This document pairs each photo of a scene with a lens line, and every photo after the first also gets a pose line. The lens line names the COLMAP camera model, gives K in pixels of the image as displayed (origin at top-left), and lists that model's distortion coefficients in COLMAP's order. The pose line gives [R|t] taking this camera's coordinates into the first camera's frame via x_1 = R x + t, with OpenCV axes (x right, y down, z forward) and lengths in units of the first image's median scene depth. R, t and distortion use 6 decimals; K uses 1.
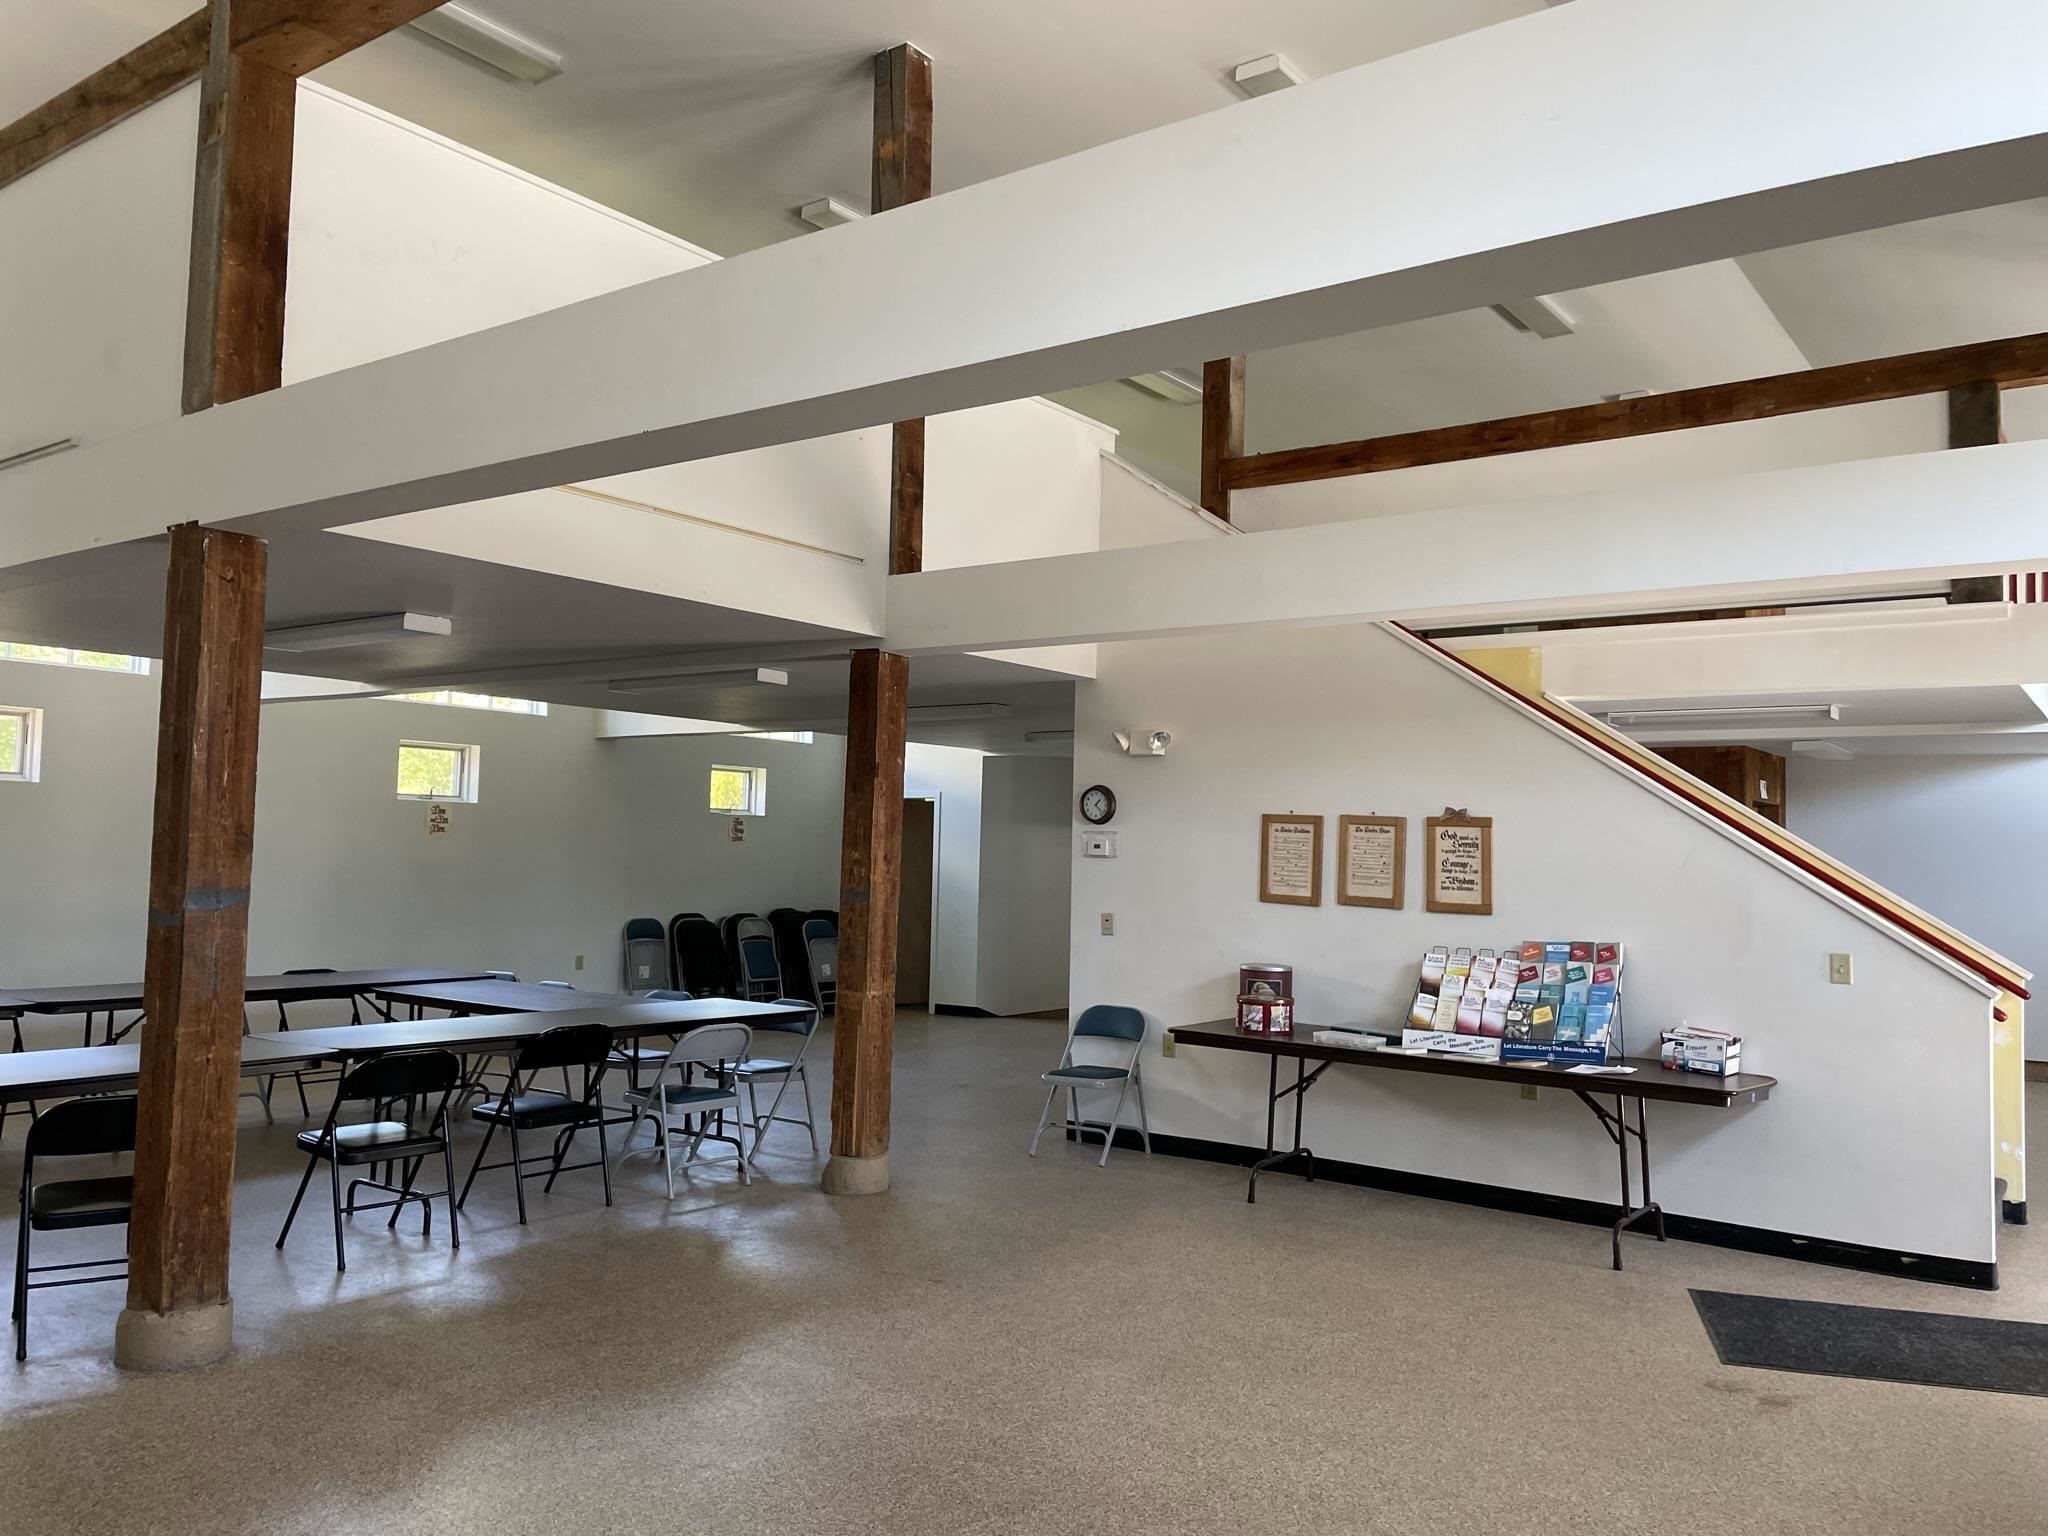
lens RADIAL K [[1568.0, 0, 1034.8], [0, 1568.0, 791.8], [0, 0, 1]] dist [0.085152, -0.103852]
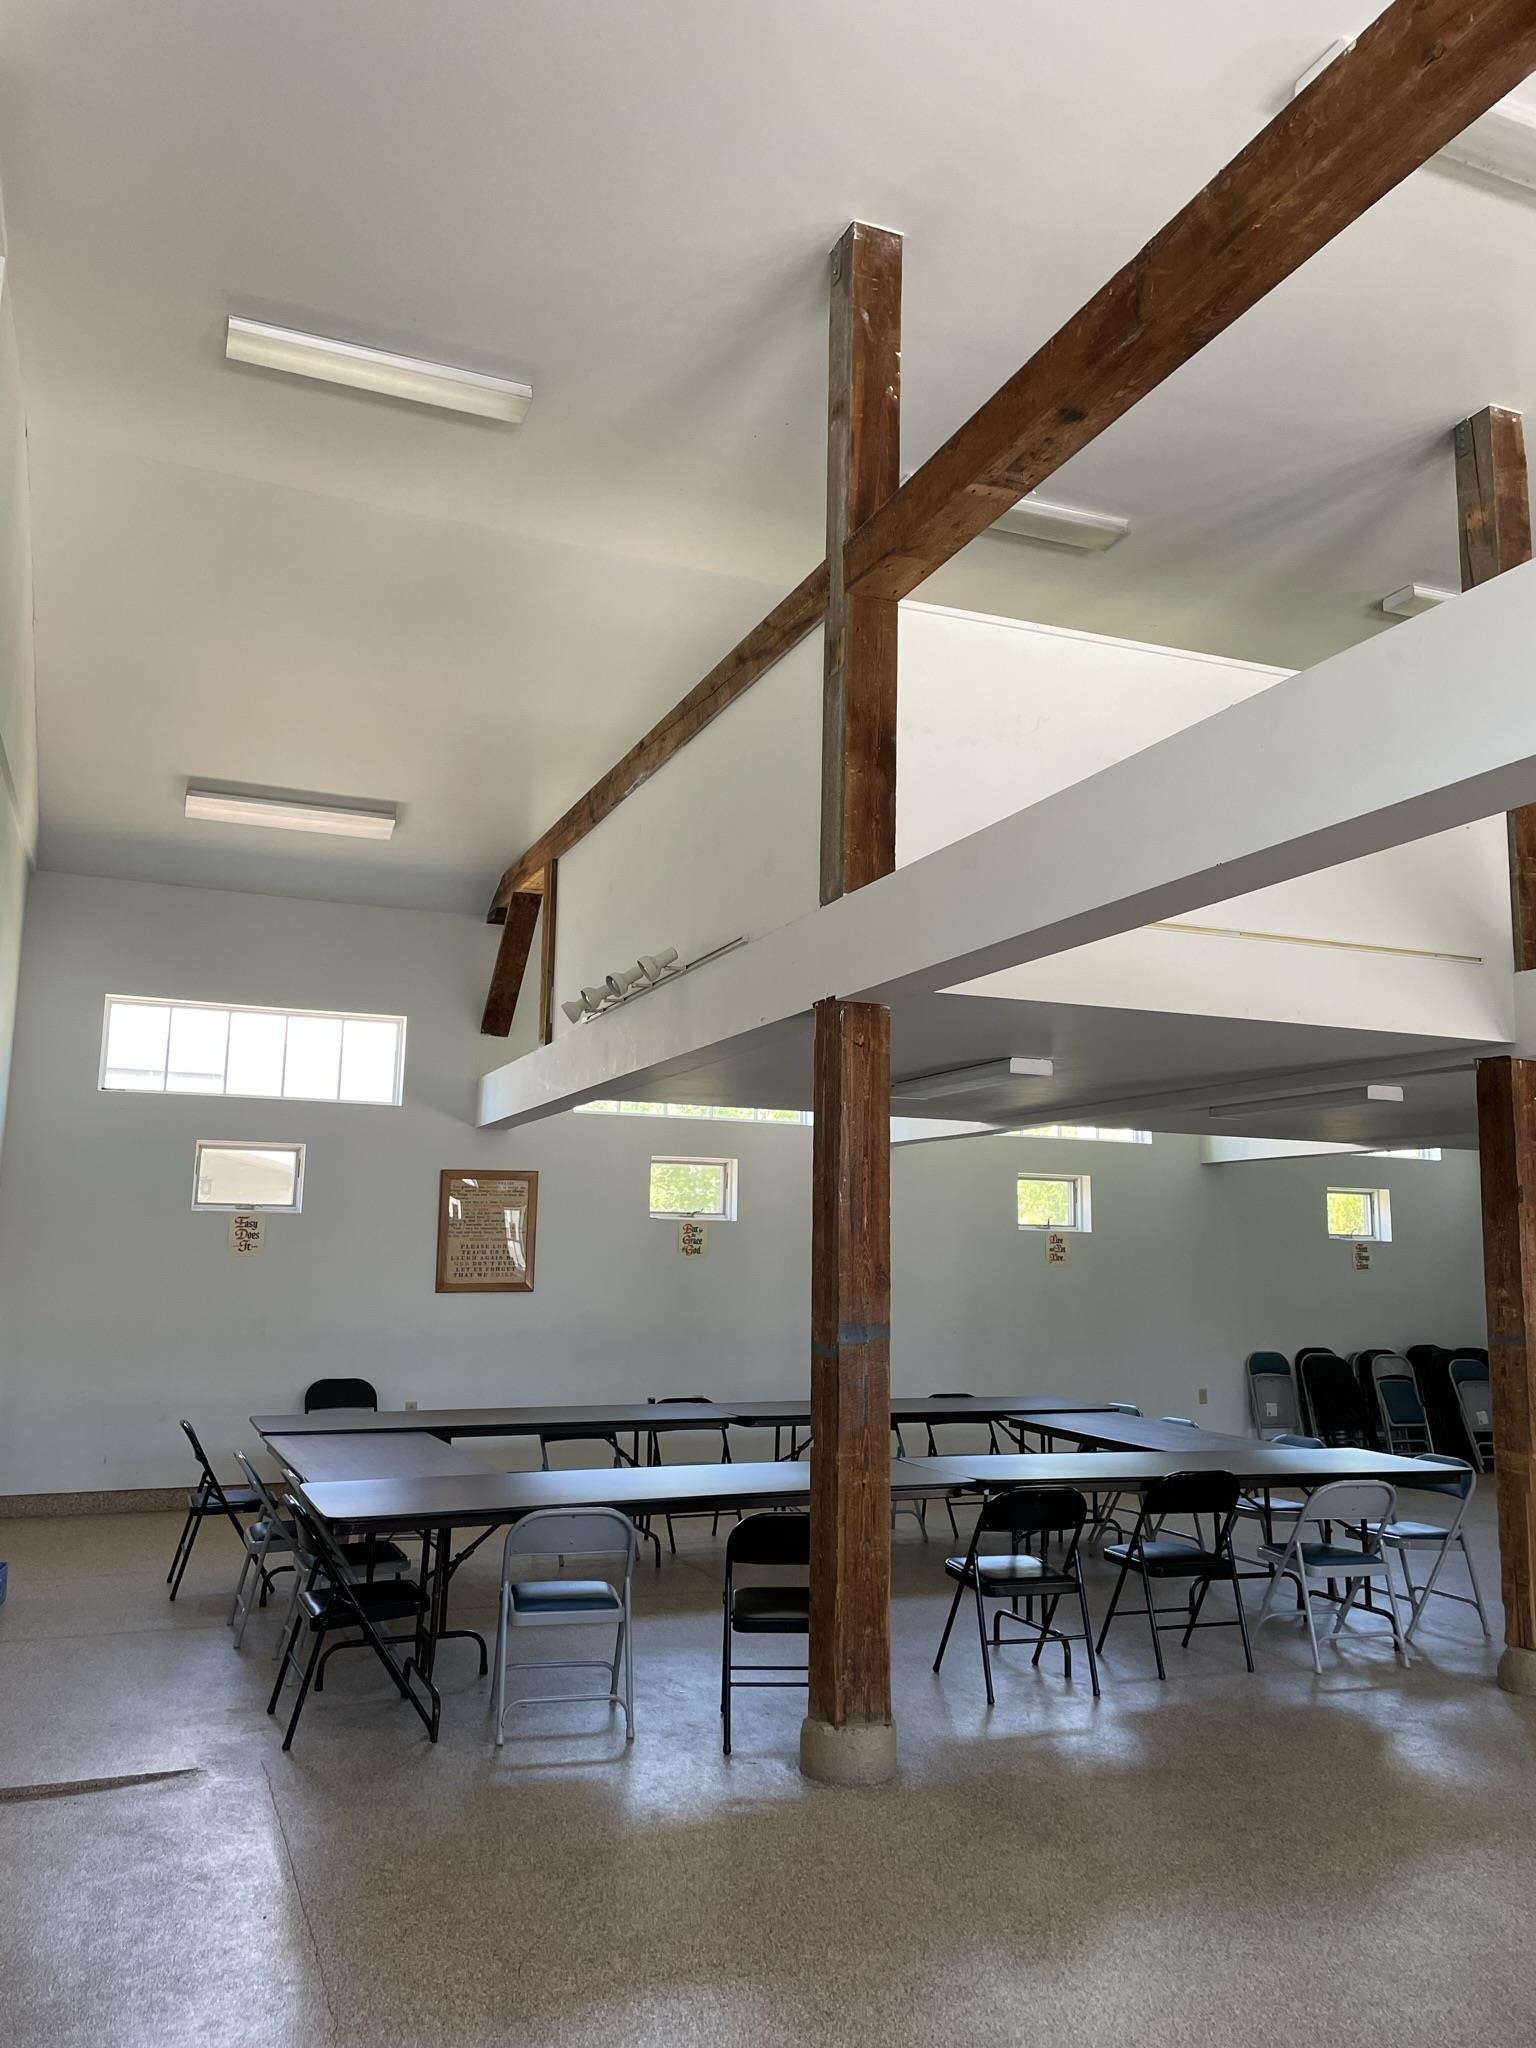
lens RADIAL K [[1568.0, 0, 756.7], [0, 1568.0, 1020.4], [0, 0, 1]] dist [0.085152, -0.103852]
pose [[0.850975, -0.092153, -0.517059, 0.004172], [0.030465, 0.991490, -0.126568, -0.009977], [0.524322, 0.091954, 0.846541, 0.018806]]
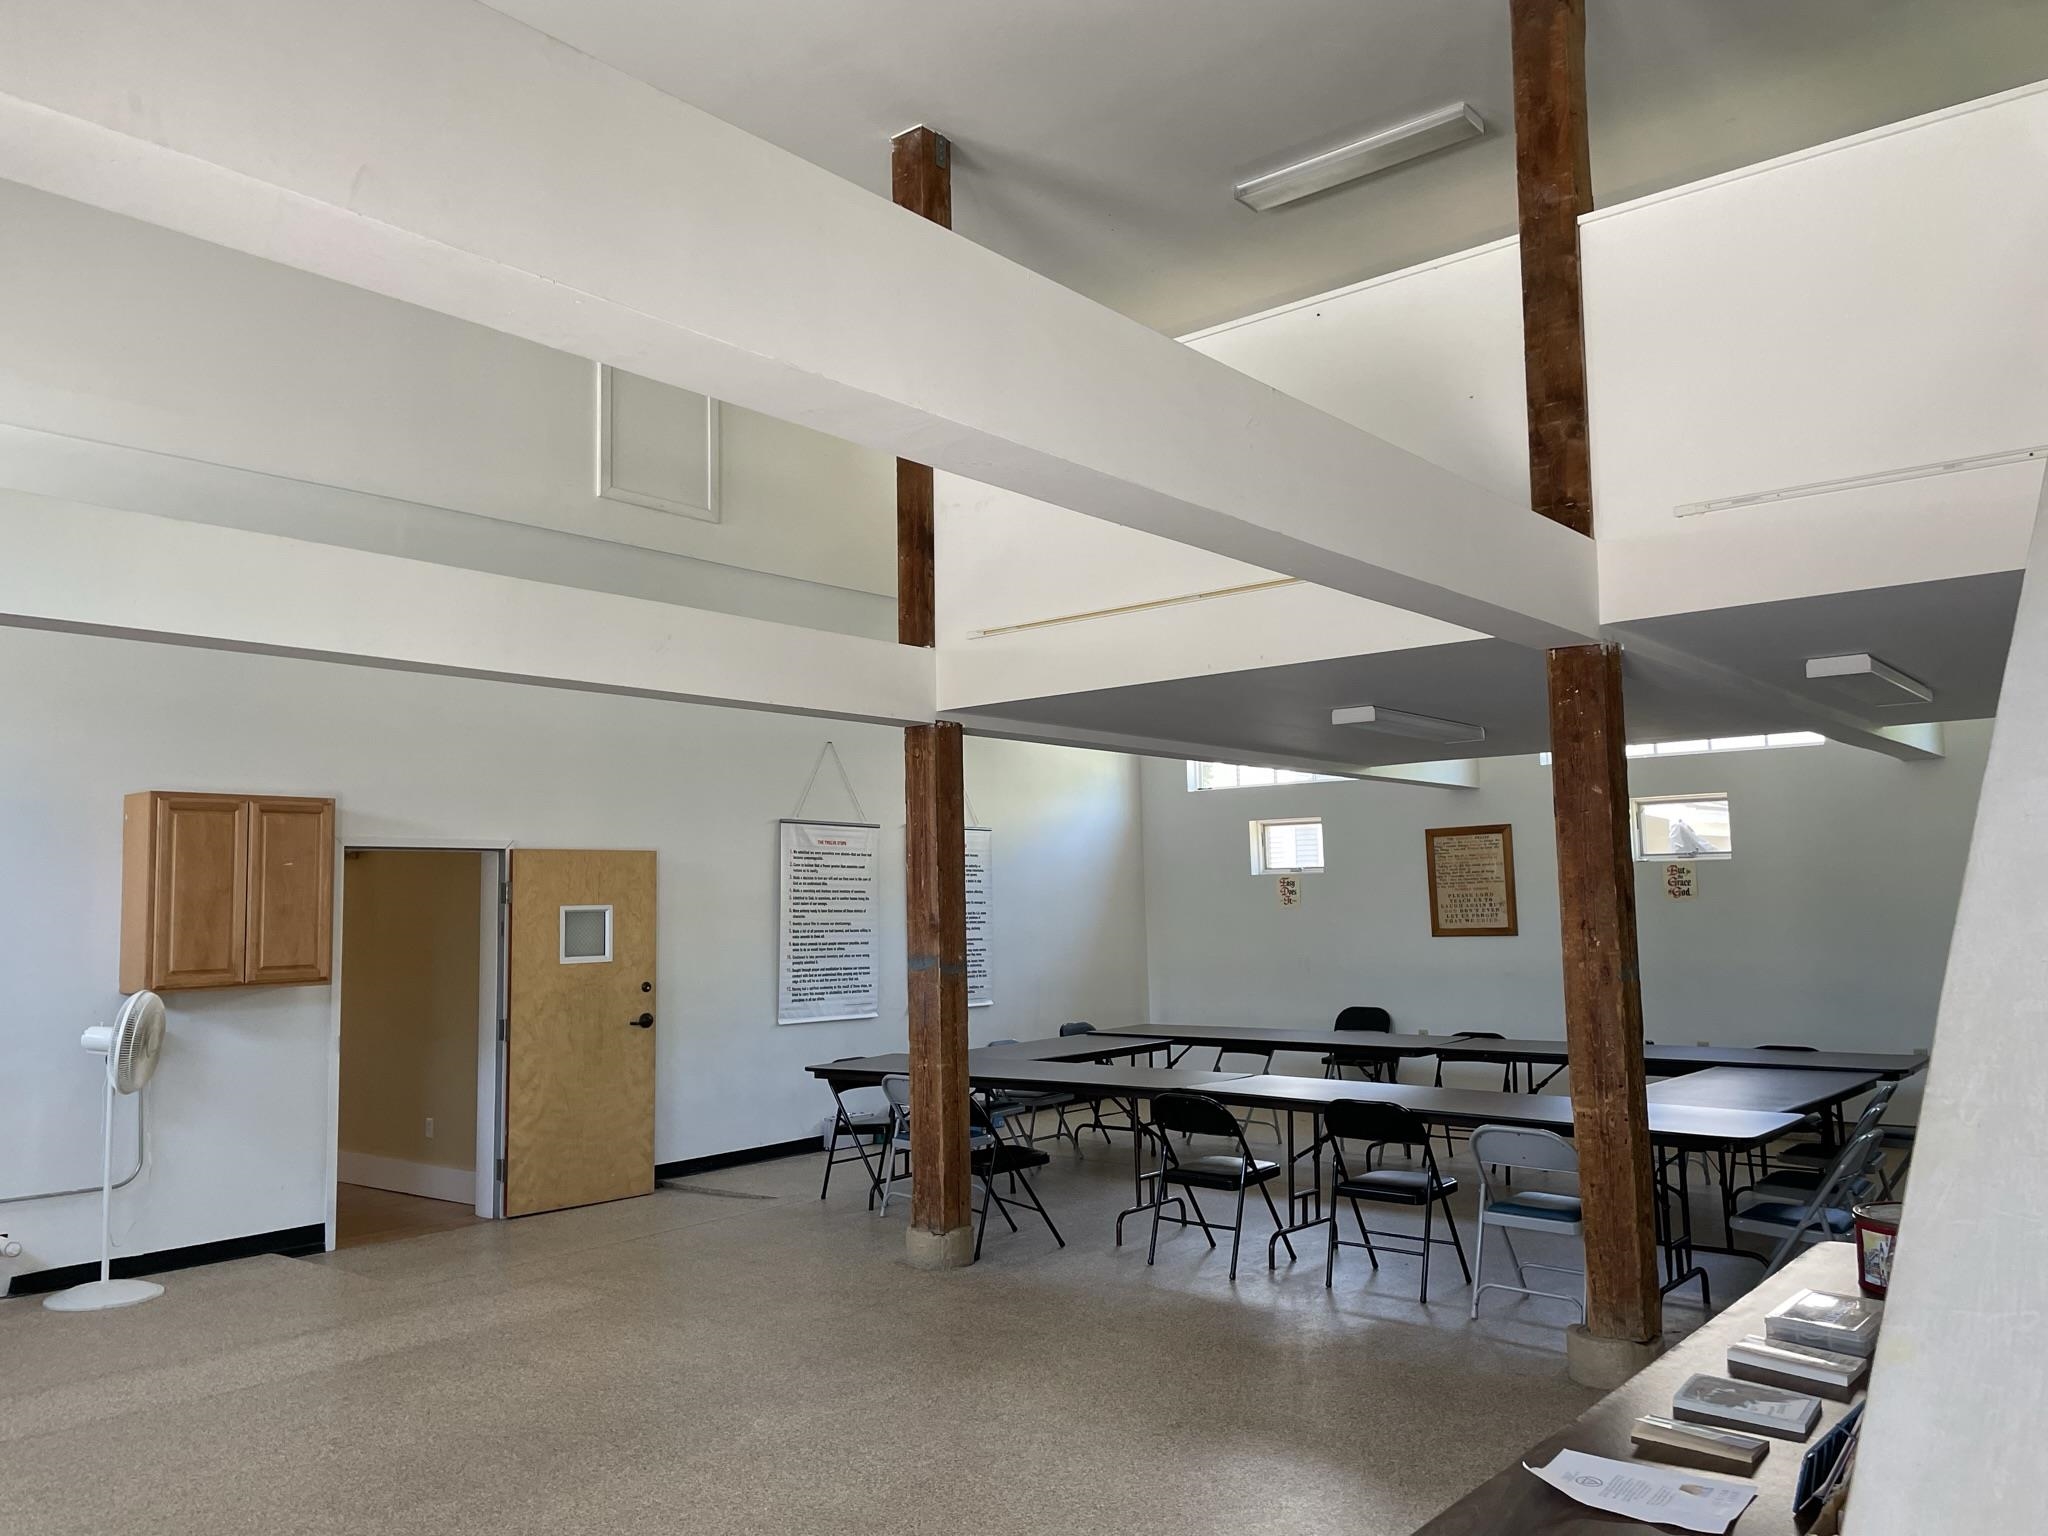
lens RADIAL K [[1568.0, 0, 1017.3], [0, 1568.0, 762.8], [0, 0, 1]] dist [0.085152, -0.103852]
pose [[-0.082730, -0.119884, -0.989335, 0.864153], [0.058618, 0.990434, -0.124919, 0.062680], [0.994847, -0.068328, -0.074911, 1.048214]]
